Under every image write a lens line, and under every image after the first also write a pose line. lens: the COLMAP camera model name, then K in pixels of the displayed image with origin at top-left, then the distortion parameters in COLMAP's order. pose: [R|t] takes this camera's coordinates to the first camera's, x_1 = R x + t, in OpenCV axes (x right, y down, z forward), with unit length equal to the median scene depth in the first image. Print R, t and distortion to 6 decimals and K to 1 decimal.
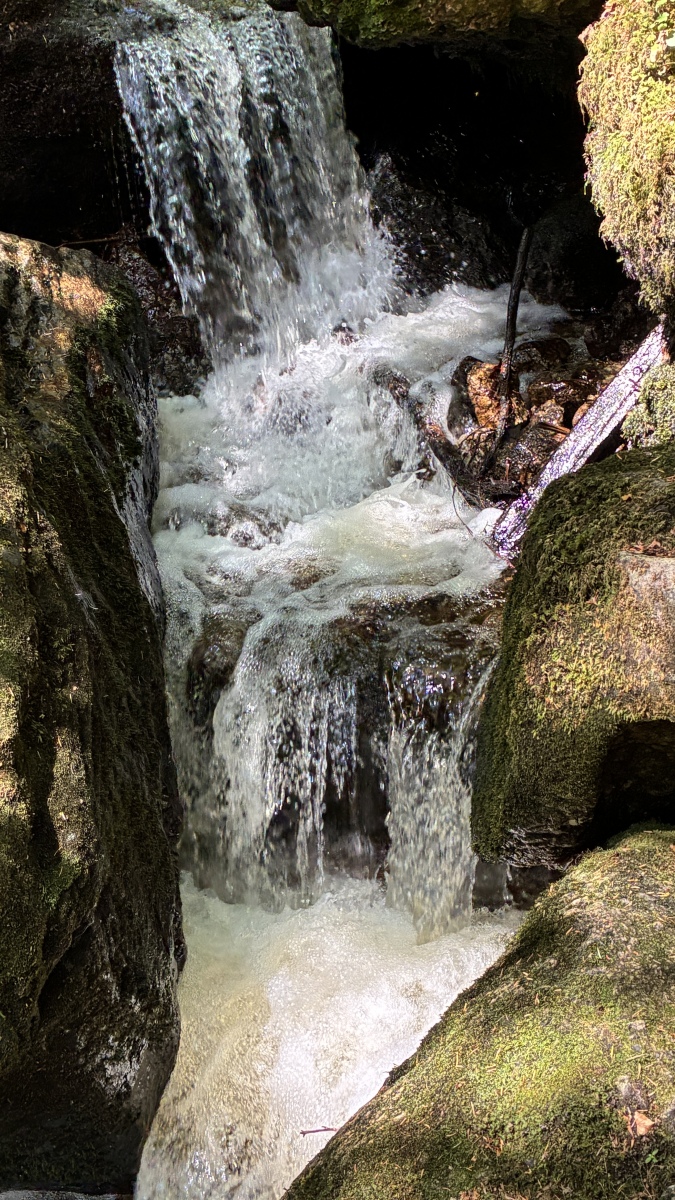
lens RADIAL K [[1661.7, 0, 338.3], [0, 1661.7, 601.8], [0, 0, 1]] dist [0.044525, 0.000000]
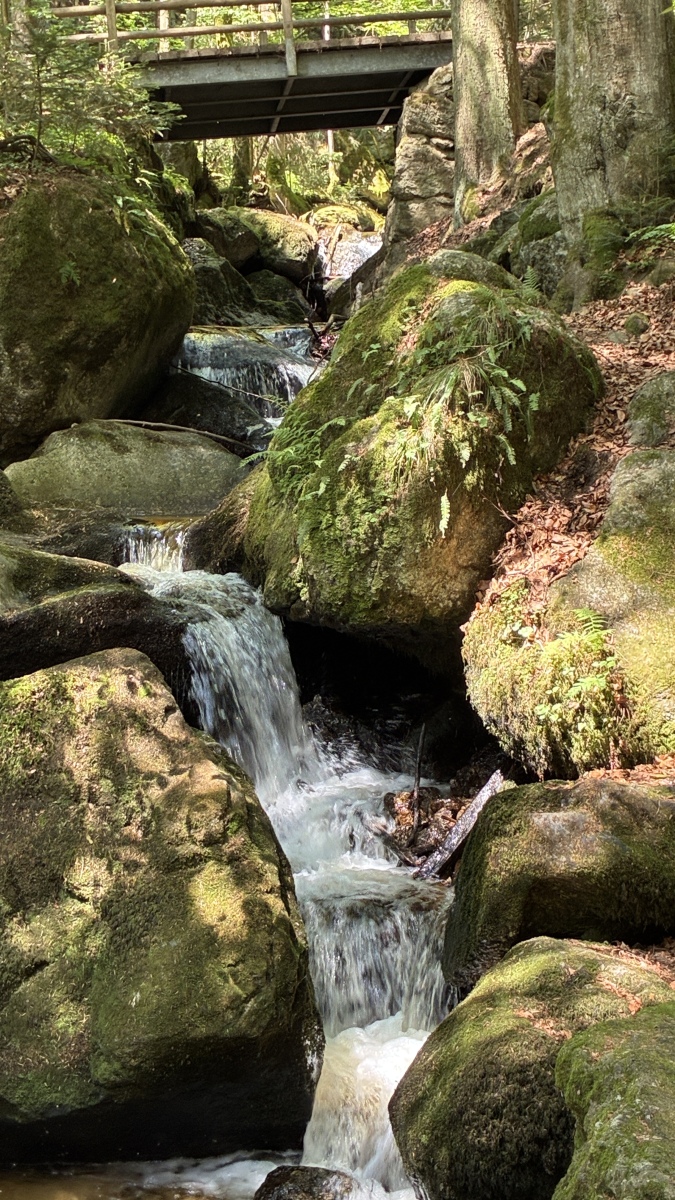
lens RADIAL K [[2000.2, 0, 337.0], [0, 2000.2, 599.6], [0, 0, 1]] dist [0.041348, 0.000000]
pose [[0.974835, 0.059763, 0.214769, -0.563262], [0.024052, 0.929578, -0.367840, 0.562208], [-0.221628, 0.363749, 0.904747, -1.277658]]
